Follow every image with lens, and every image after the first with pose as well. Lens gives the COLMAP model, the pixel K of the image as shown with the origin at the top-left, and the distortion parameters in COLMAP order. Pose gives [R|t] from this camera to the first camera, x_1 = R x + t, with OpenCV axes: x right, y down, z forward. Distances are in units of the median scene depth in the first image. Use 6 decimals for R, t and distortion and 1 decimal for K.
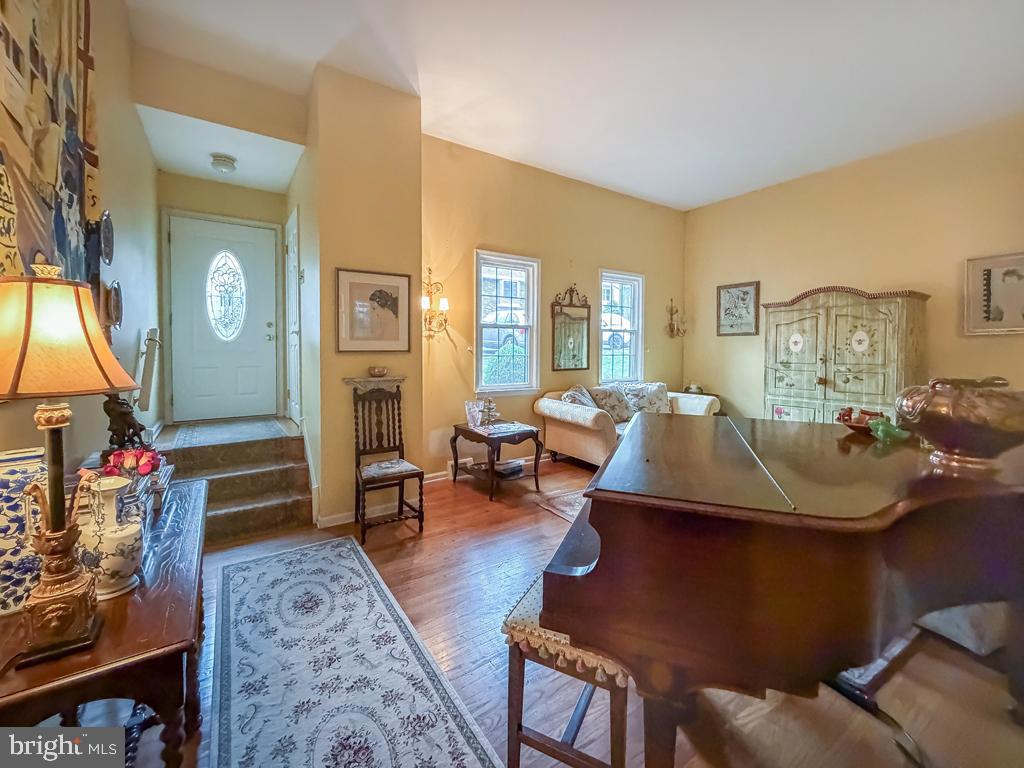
lens RADIAL K [[428.6, 0, 486.6], [0, 428.6, 358.3], [0, 0, 1]] dist [-0.002131, 0.000253]
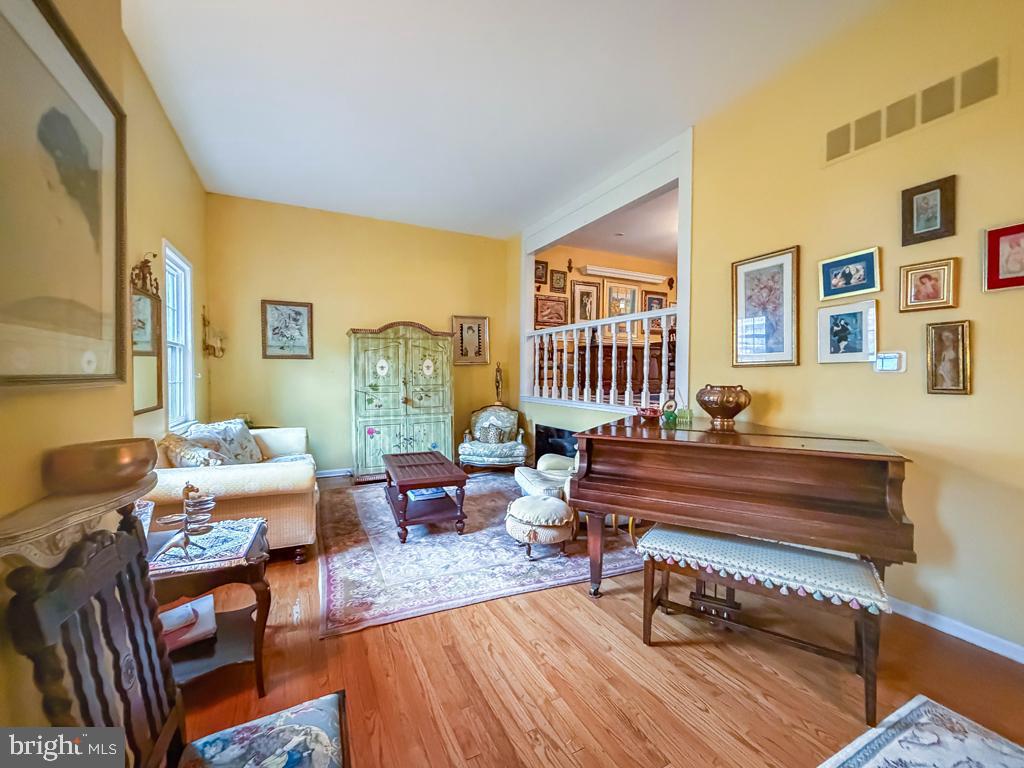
lens RADIAL K [[427.5, 0, 512.0], [0, 427.5, 384.0], [0, 0, 1]] dist [-0.001072, -0.000229]
pose [[0.073855, -0.024403, 0.996970, -0.362637], [0.022230, 0.999492, 0.022817, -0.011539], [-0.997021, 0.020478, 0.074360, 0.580793]]
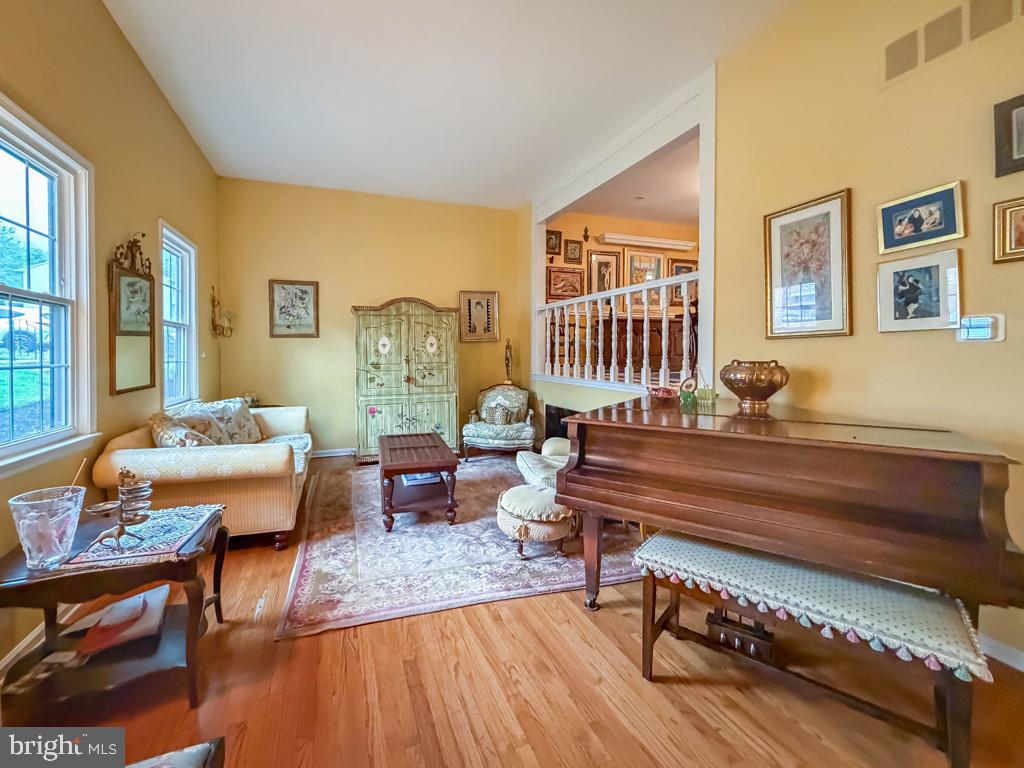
lens RADIAL K [[428.6, 0, 486.6], [0, 428.6, 358.3], [0, 0, 1]] dist [-0.002131, 0.000253]
pose [[0.201192, -0.015655, 0.979427, -0.288198], [0.030804, 0.999479, 0.009648, -0.005837], [-0.979067, 0.028229, 0.201569, 0.527877]]
